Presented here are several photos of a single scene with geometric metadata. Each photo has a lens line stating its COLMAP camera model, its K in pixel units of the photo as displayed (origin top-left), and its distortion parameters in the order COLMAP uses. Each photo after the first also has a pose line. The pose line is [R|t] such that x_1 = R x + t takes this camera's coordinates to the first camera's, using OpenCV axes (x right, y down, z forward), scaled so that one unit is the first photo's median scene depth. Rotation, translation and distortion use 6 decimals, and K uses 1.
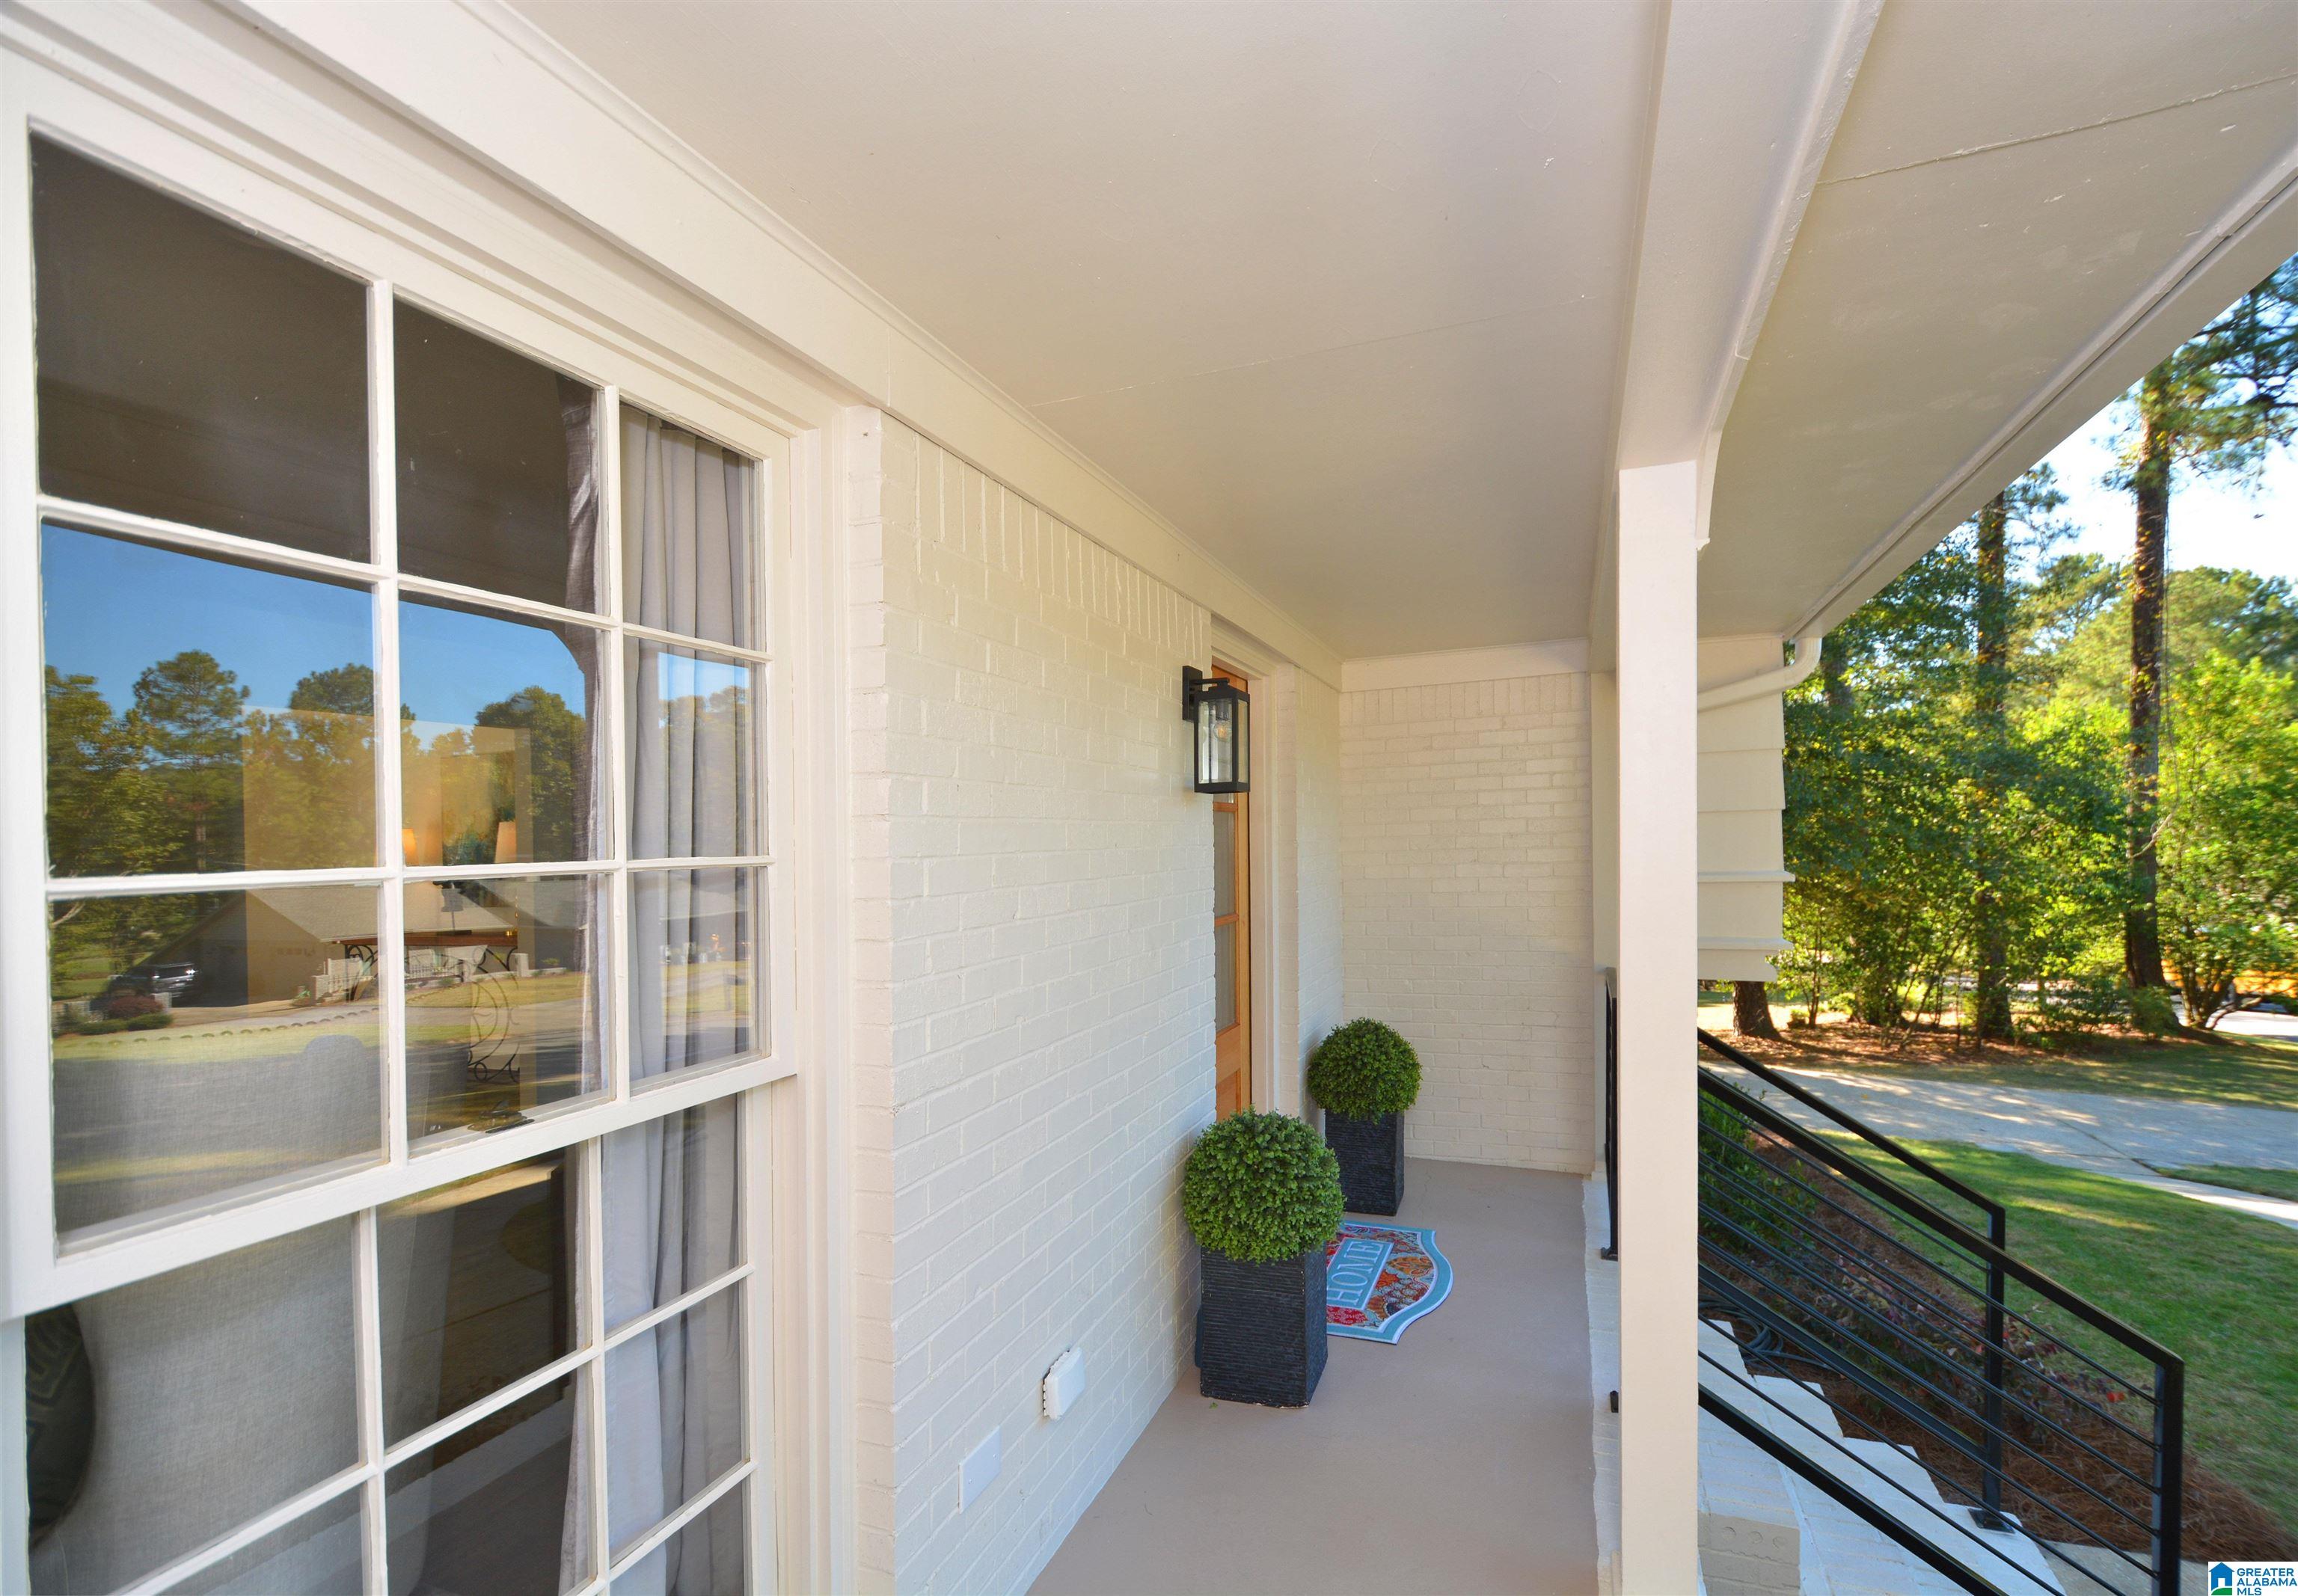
lens RADIAL K [[988.8, 0, 1150.8], [0, 988.8, 820.3], [0, 0, 1]] dist [-0.001499, -0.000094]
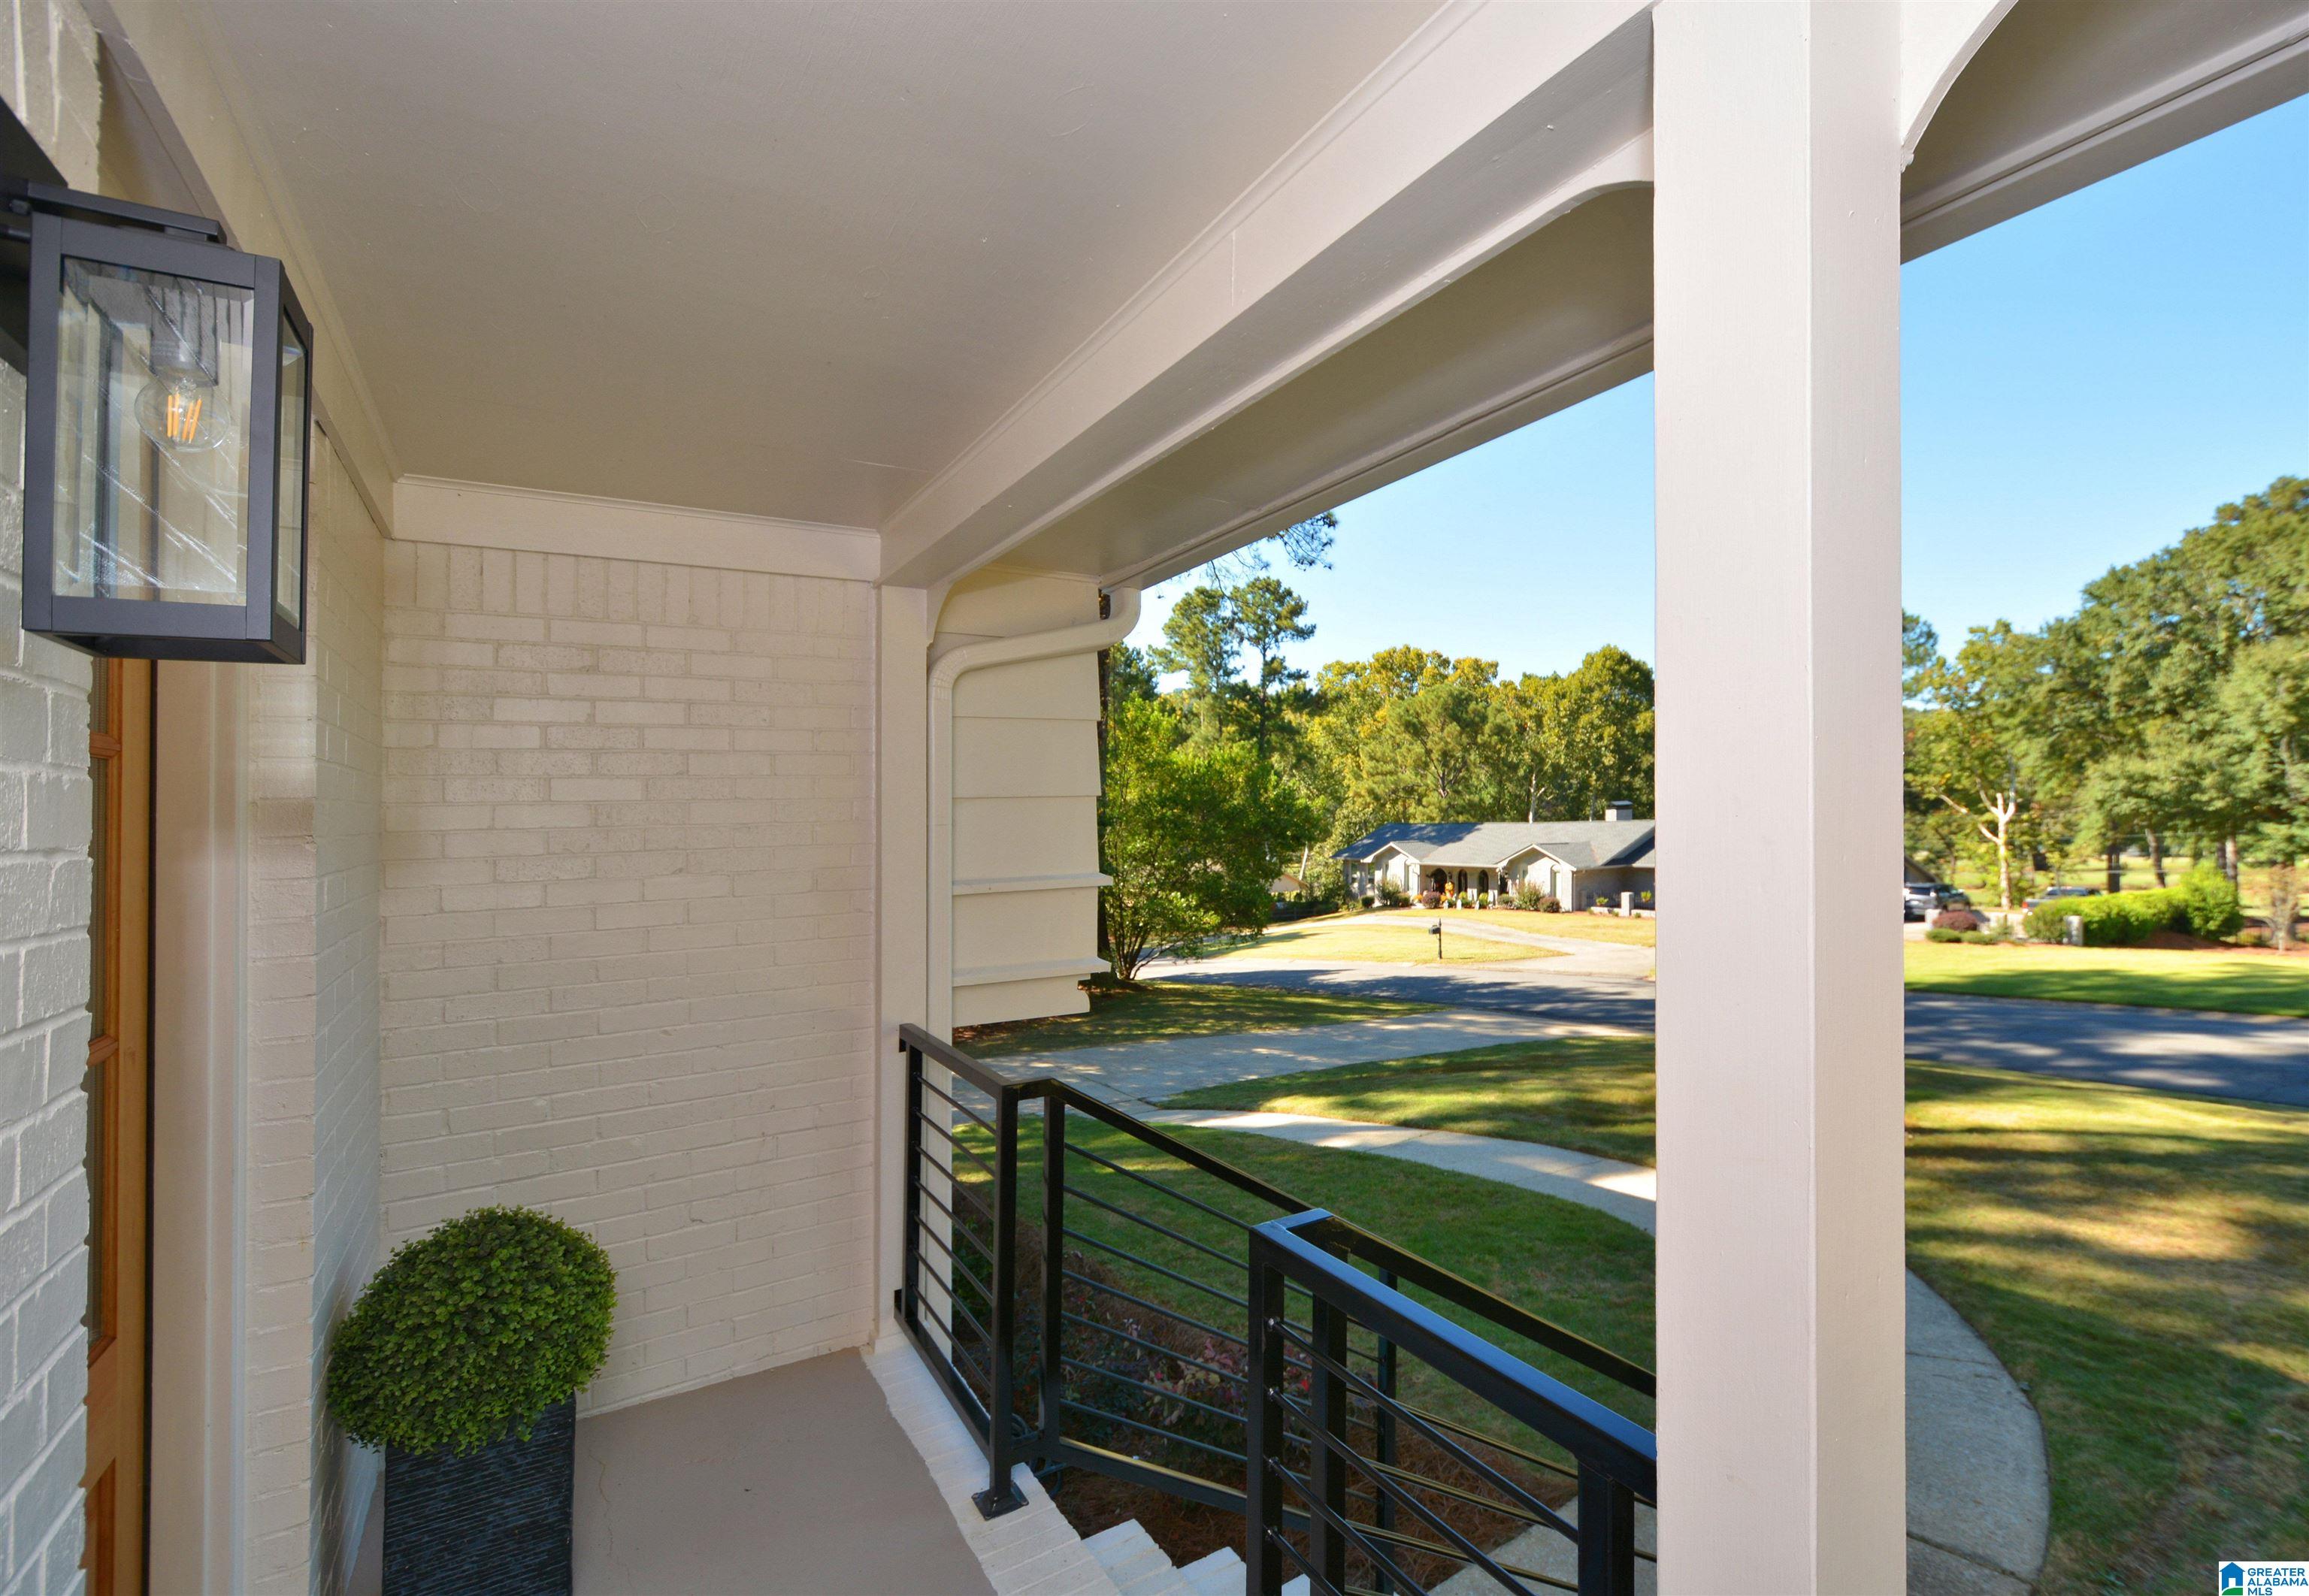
lens RADIAL K [[993.5, 0, 1160.4], [0, 993.5, 817.8], [0, 0, 1]] dist [-0.001499, -0.000094]
pose [[0.570256, 0.013314, 0.821359, 0.006718], [-0.012913, 0.999890, -0.007242, 0.009868], [-0.821366, -0.006476, 0.570365, 0.424464]]
